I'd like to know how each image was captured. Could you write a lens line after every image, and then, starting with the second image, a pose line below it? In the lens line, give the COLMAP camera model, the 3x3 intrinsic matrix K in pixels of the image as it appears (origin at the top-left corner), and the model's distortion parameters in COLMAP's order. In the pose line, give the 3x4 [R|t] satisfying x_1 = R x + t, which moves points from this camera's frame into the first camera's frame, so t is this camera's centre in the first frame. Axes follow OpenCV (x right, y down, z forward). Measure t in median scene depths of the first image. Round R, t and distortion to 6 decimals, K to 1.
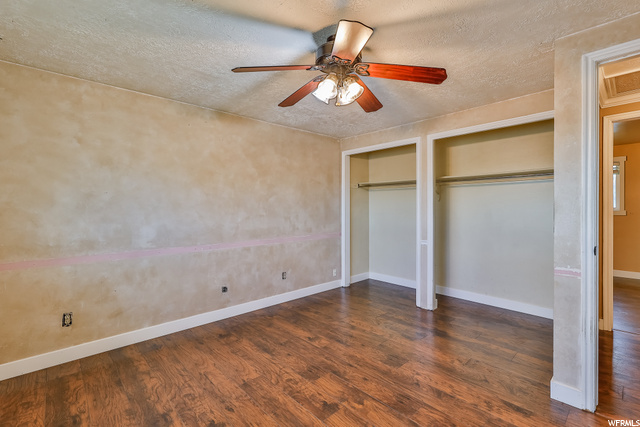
lens RADIAL K [[275.0, 0, 320.8], [0, 275.0, 212.7], [0, 0, 1]] dist [0.000865, 0.000650]
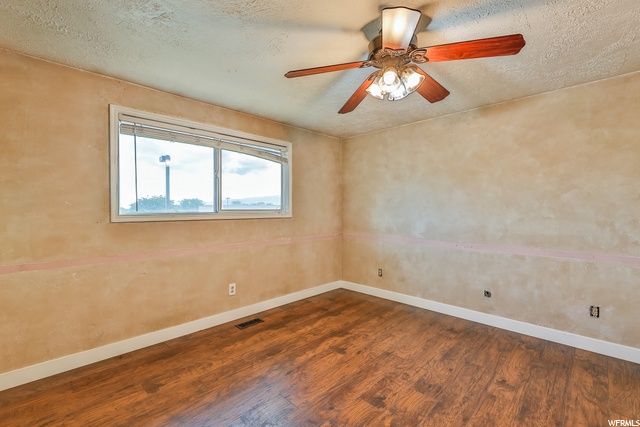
lens RADIAL K [[275.0, 0, 320.8], [0, 275.0, 212.7], [0, 0, 1]] dist [0.000865, 0.000650]
pose [[0.082264, 0.028970, -0.996189, 0.586379], [-0.005847, 0.999574, 0.028585, -0.026185], [0.996593, 0.003473, 0.082399, 0.381704]]
